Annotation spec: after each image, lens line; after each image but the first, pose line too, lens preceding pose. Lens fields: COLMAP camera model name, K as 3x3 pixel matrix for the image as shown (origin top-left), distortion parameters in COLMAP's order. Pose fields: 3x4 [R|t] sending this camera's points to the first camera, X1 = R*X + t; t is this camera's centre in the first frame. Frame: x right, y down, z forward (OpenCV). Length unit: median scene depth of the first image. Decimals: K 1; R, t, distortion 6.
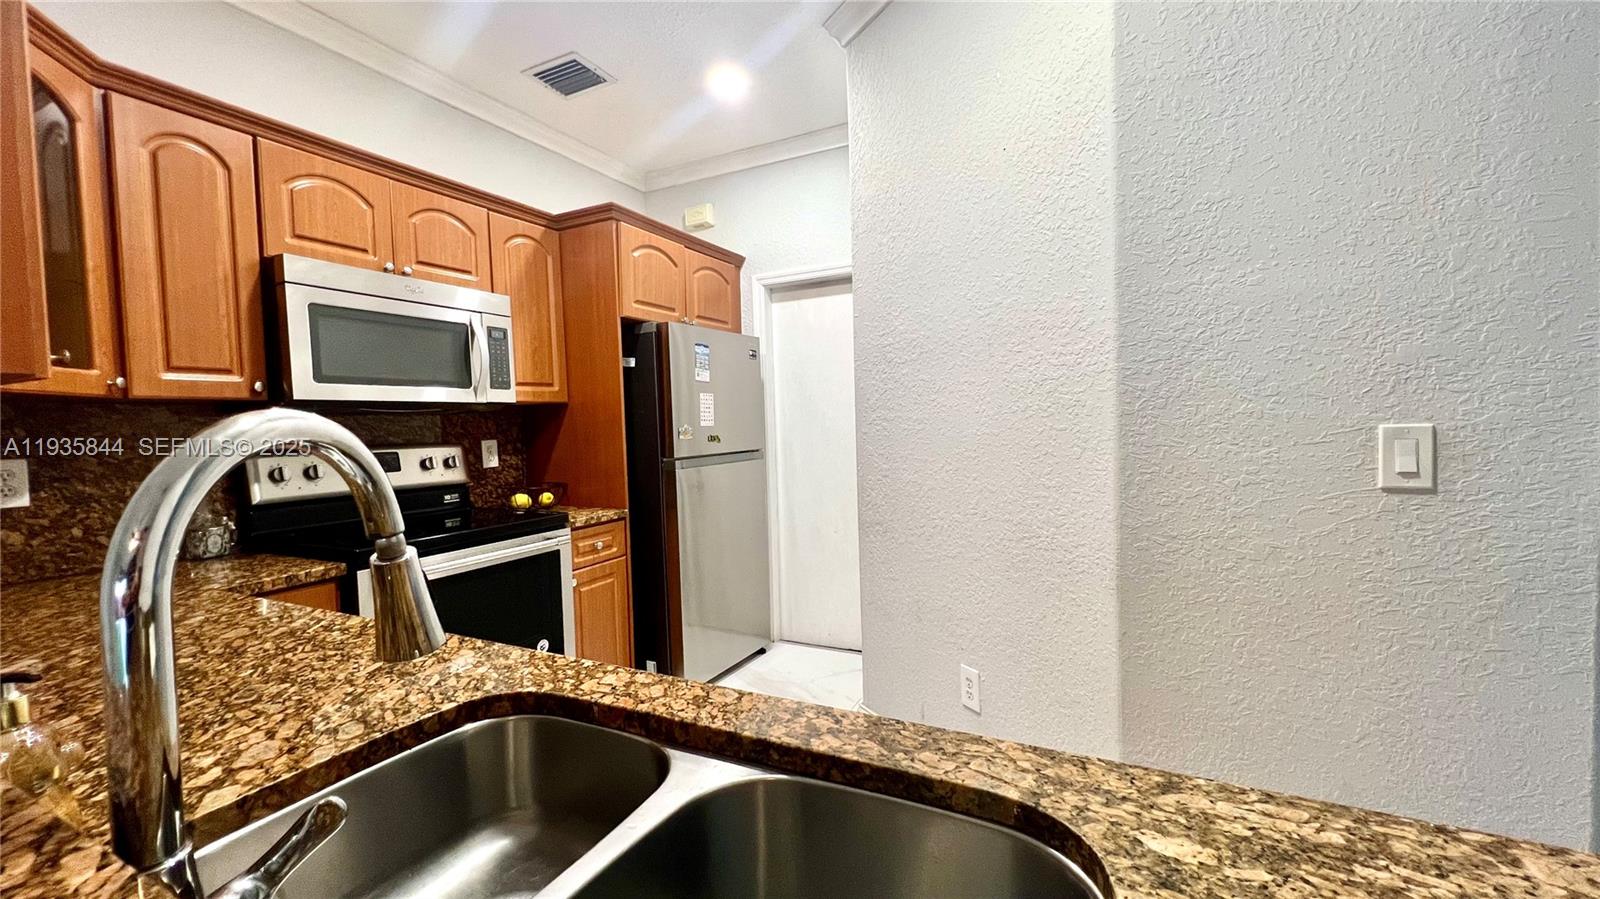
lens RADIAL K [[636.8, 0, 801.2], [0, 636.8, 448.8], [0, 0, 1]] dist [-0.003266, -0.000082]
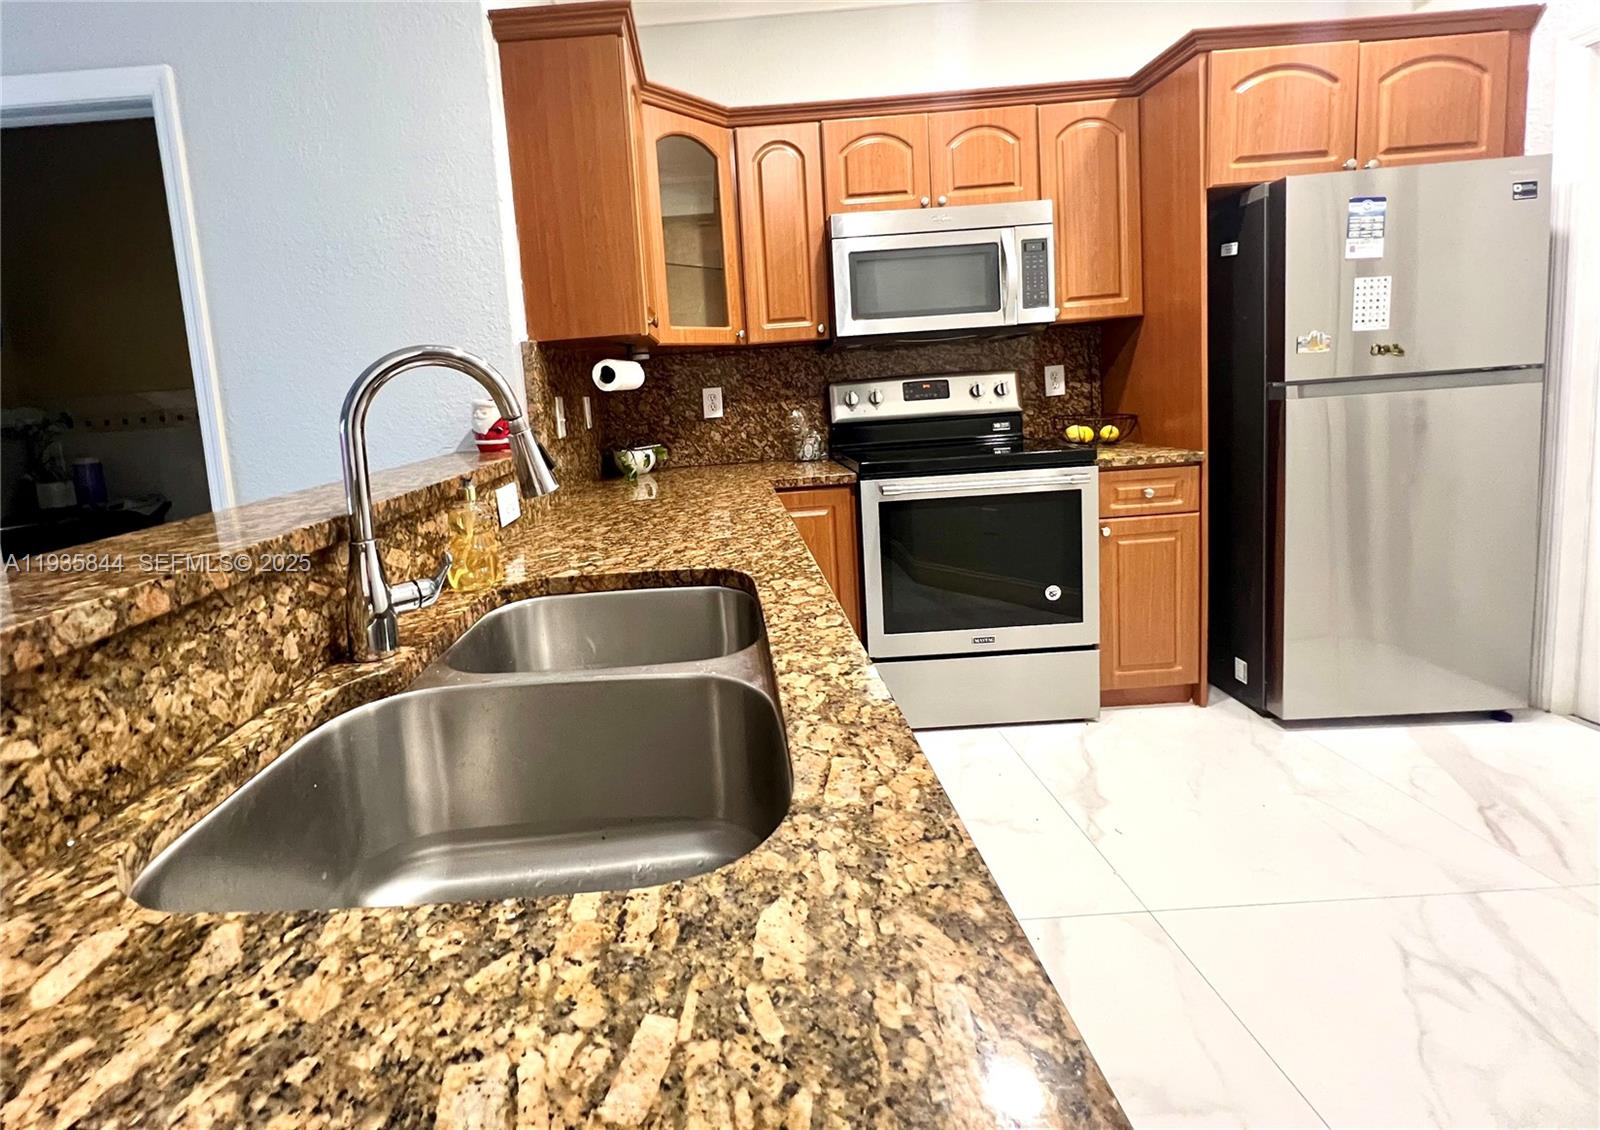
lens RADIAL K [[739.6, 0, 773.7], [0, 739.6, 478.0], [0, 0, 1]] dist [-0.003951, -0.001218]
pose [[0.443877, 0.096259, -0.890903, 0.326283], [0.017195, 0.993116, 0.115870, 0.018669], [0.895923, -0.066751, 0.439165, 0.184016]]
